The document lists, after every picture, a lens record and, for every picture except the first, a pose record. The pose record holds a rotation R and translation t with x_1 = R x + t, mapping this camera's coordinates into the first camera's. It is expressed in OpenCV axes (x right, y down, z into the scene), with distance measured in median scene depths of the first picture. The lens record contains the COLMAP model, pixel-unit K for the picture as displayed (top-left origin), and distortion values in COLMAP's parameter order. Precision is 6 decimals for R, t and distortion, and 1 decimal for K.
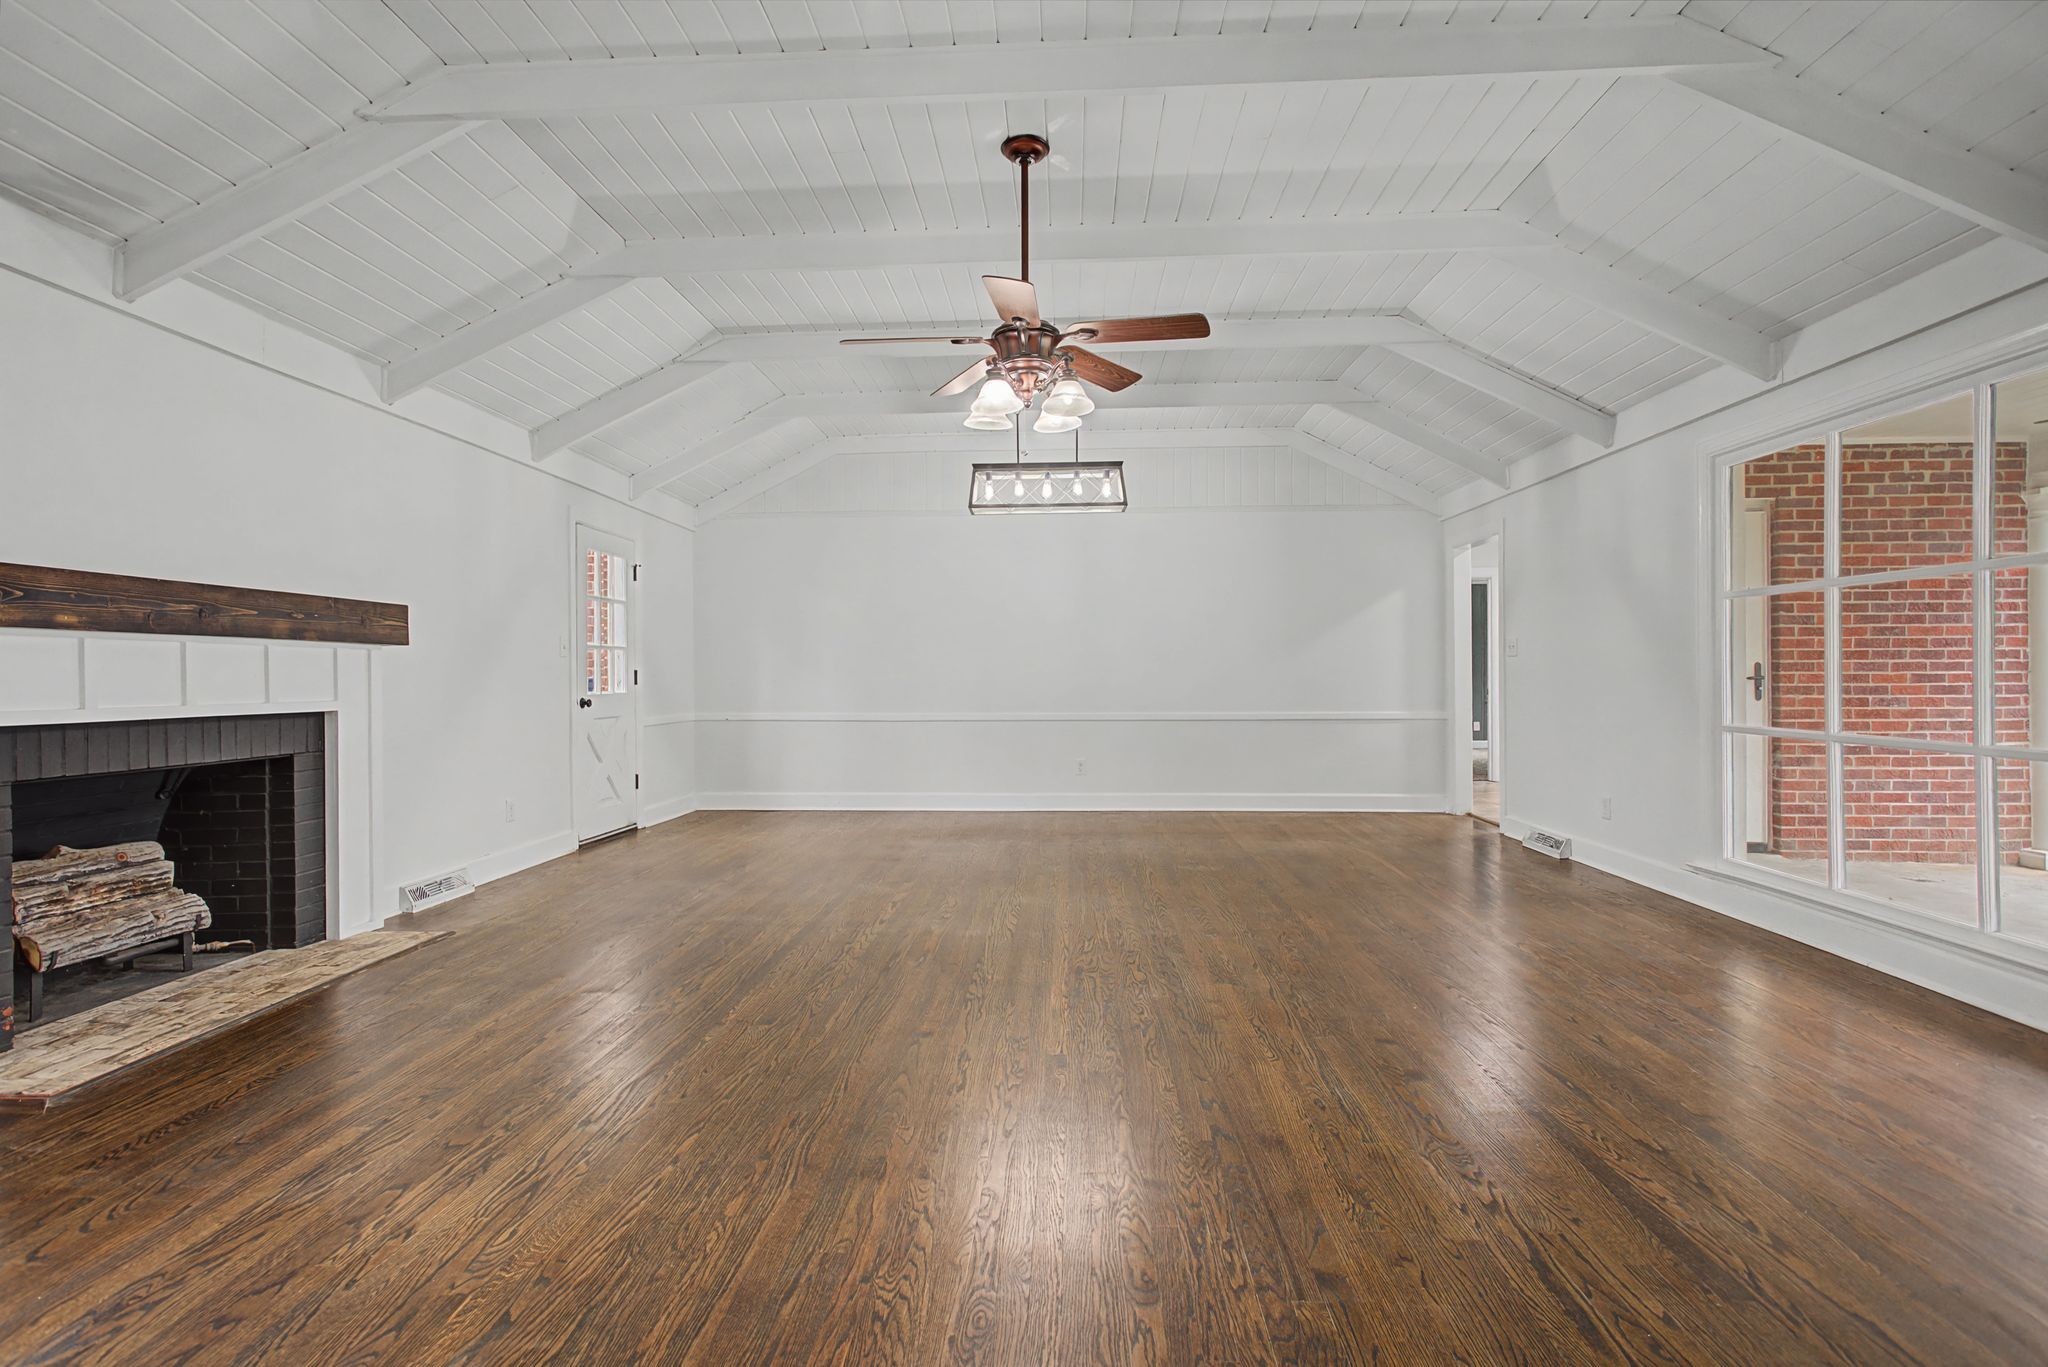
lens RADIAL K [[988.3, 0, 1024.0], [0, 988.3, 683.5], [0, 0, 1]] dist [-0.001098, -0.001378]
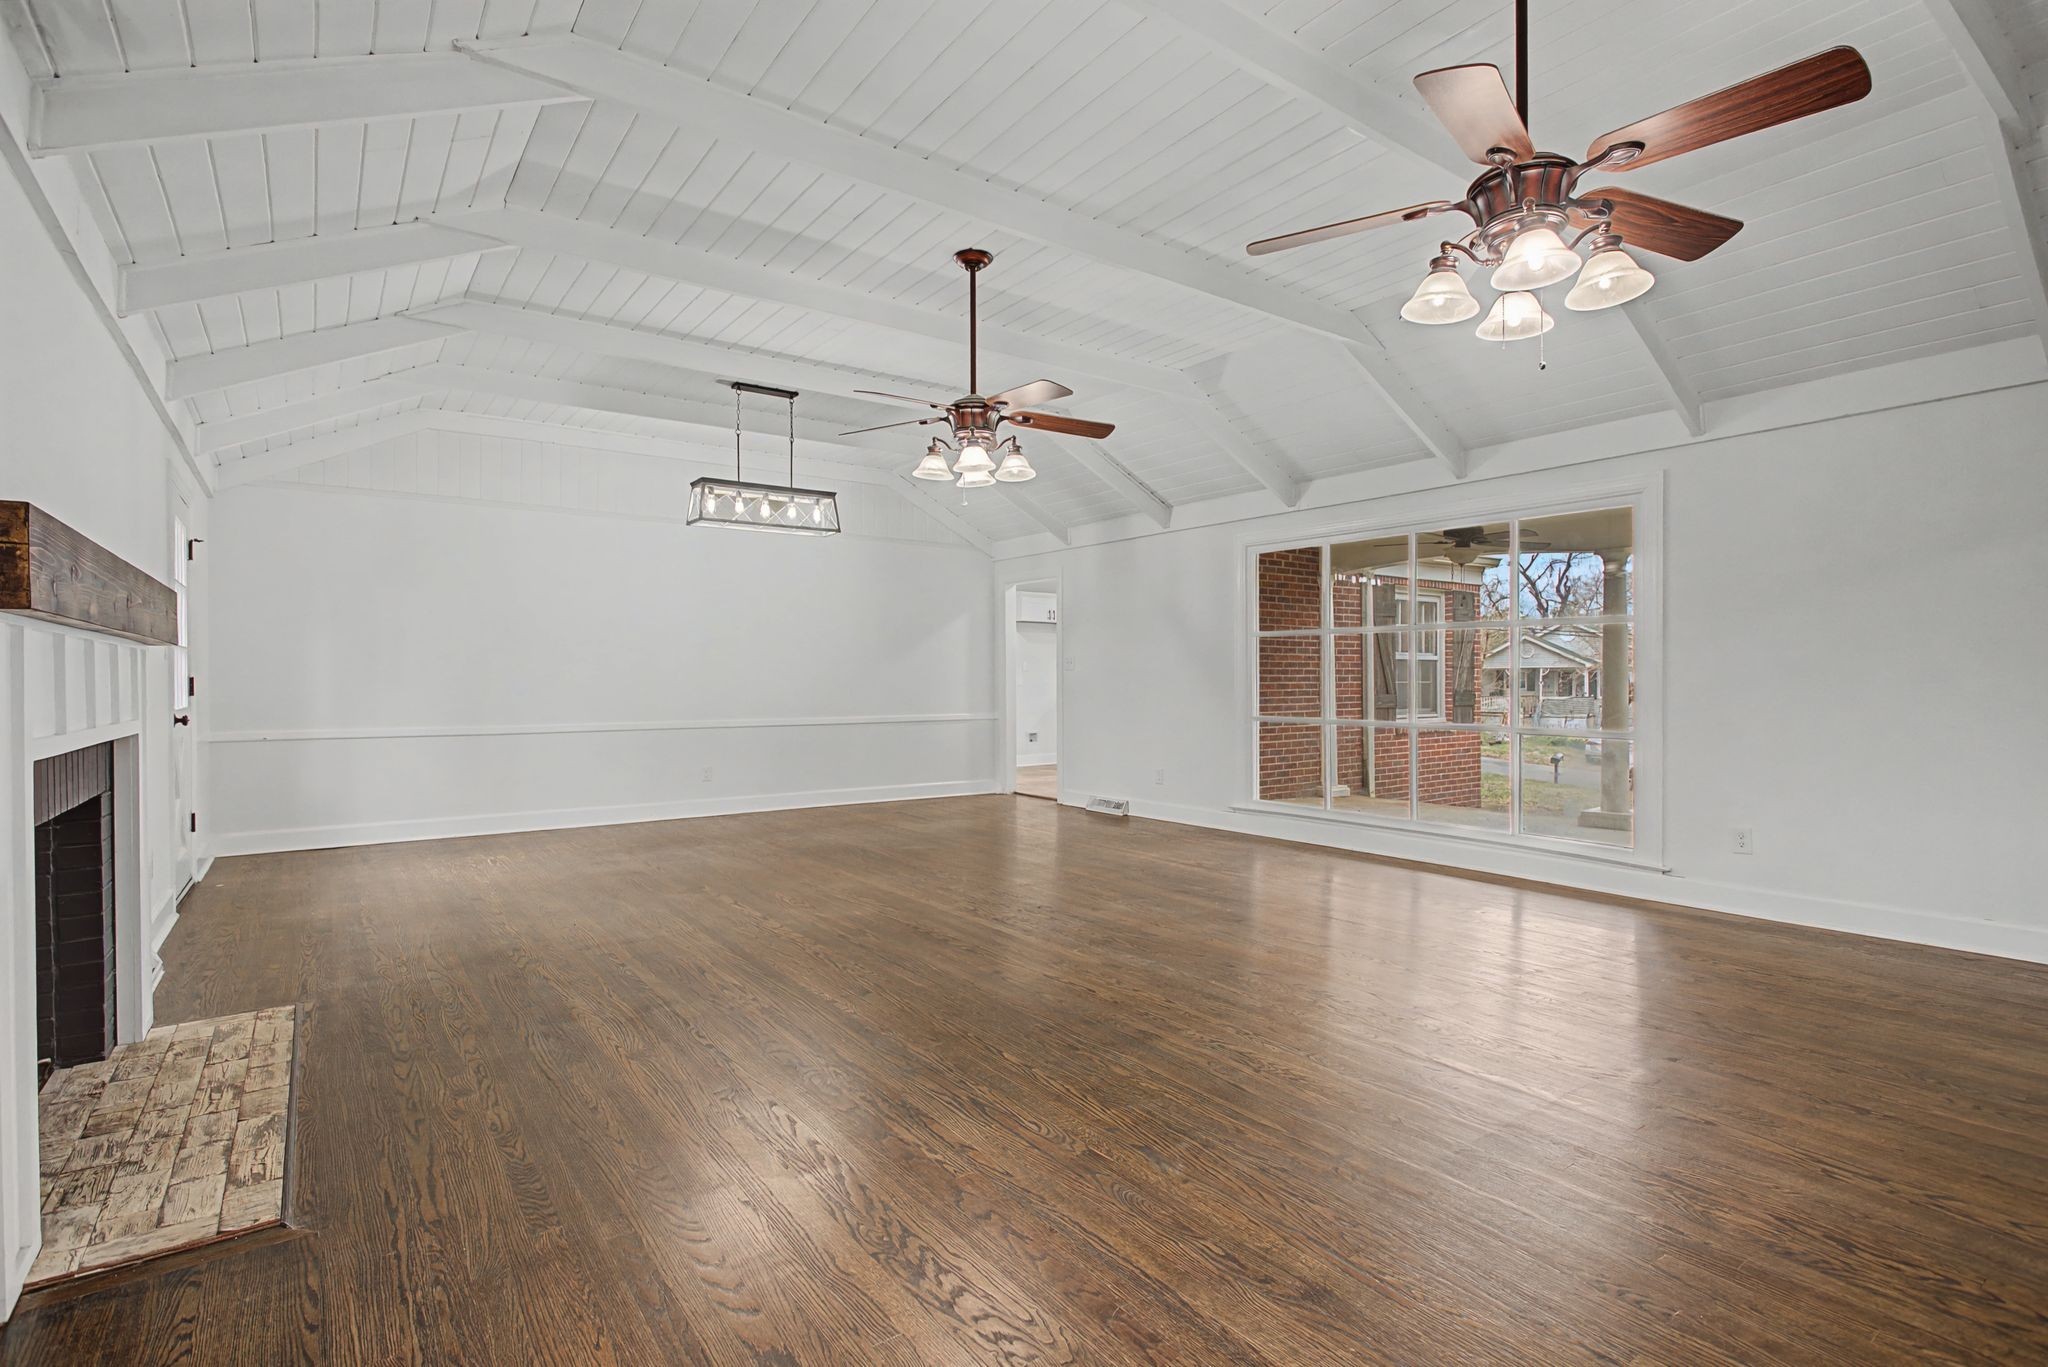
lens RADIAL K [[988.3, 0, 1024.0], [0, 988.3, 683.5], [0, 0, 1]] dist [-0.001098, -0.001378]
pose [[0.774096, 0.000937, 0.633067, -0.615606], [0.003487, 0.999977, -0.005744, -0.002565], [-0.633059, 0.006654, 0.774075, 0.005073]]
